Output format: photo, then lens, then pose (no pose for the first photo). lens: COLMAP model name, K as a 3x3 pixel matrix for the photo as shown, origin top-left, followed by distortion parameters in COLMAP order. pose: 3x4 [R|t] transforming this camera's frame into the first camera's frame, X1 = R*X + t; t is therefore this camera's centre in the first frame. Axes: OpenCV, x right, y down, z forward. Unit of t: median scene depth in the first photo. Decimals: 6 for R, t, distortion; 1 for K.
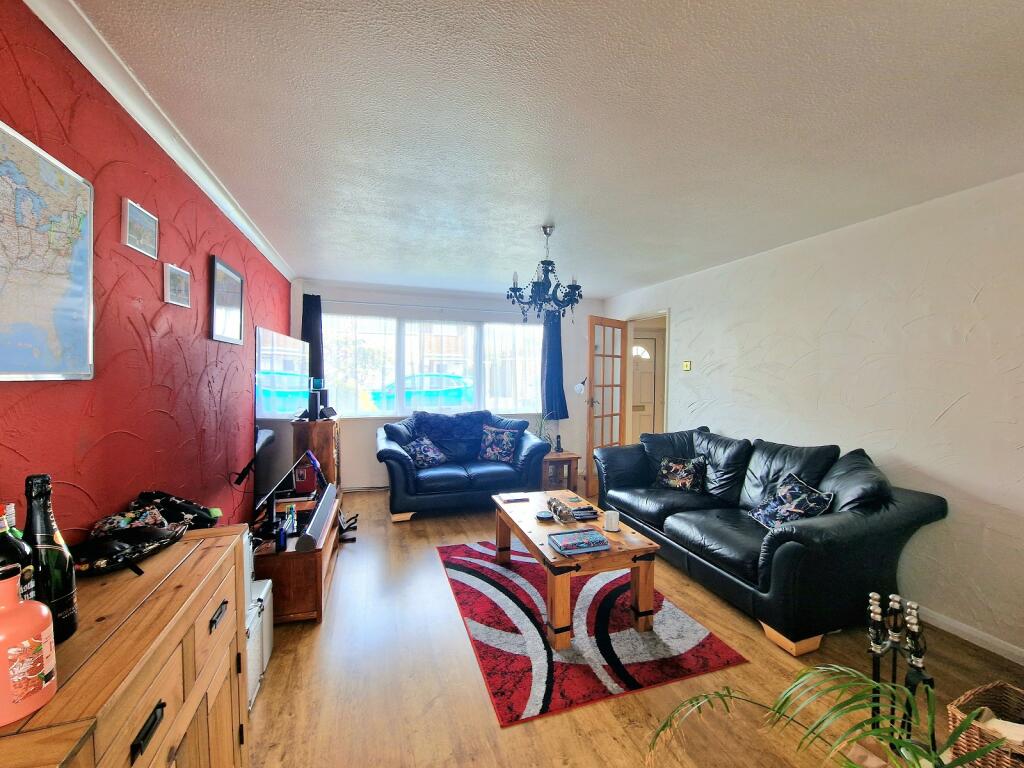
lens RADIAL K [[417.6, 0, 513.0], [0, 417.6, 379.5], [0, 0, 1]] dist [-0.001989, -0.000236]
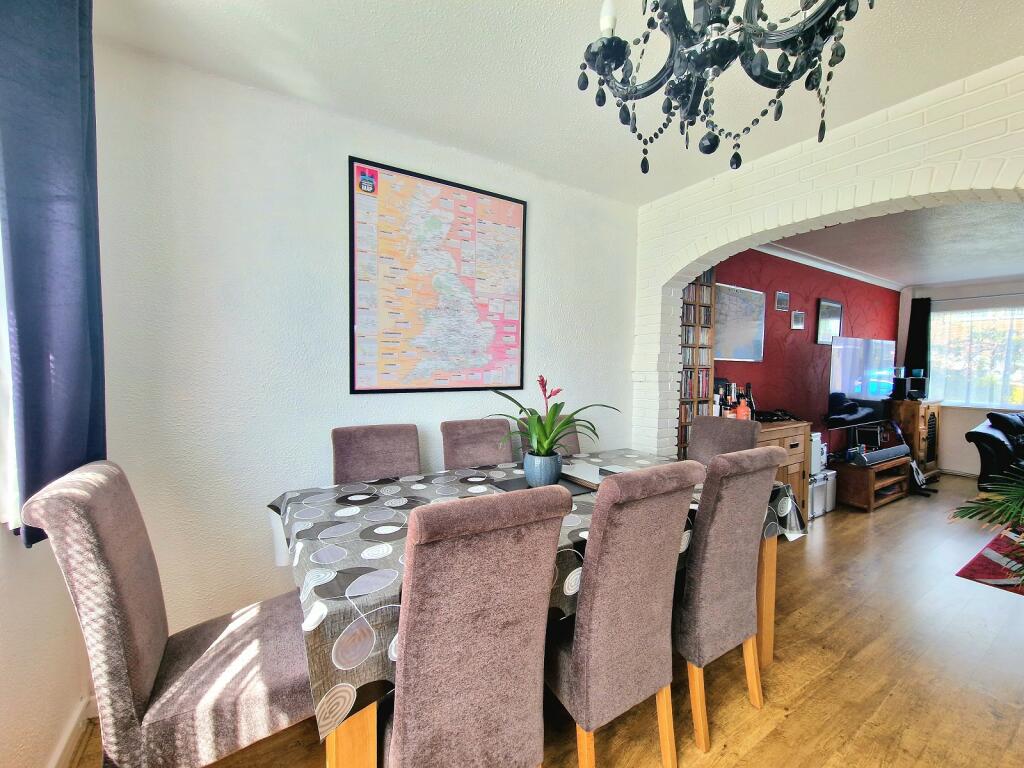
lens RADIAL K [[417.6, 0, 512.4], [0, 417.6, 377.8], [0, 0, 1]] dist [-0.001989, -0.000236]
pose [[0.229209, 0.031936, -0.972853, 0.760314], [-0.031830, 0.999173, 0.025300, 0.050524], [0.972857, 0.025167, 0.230036, -0.726665]]
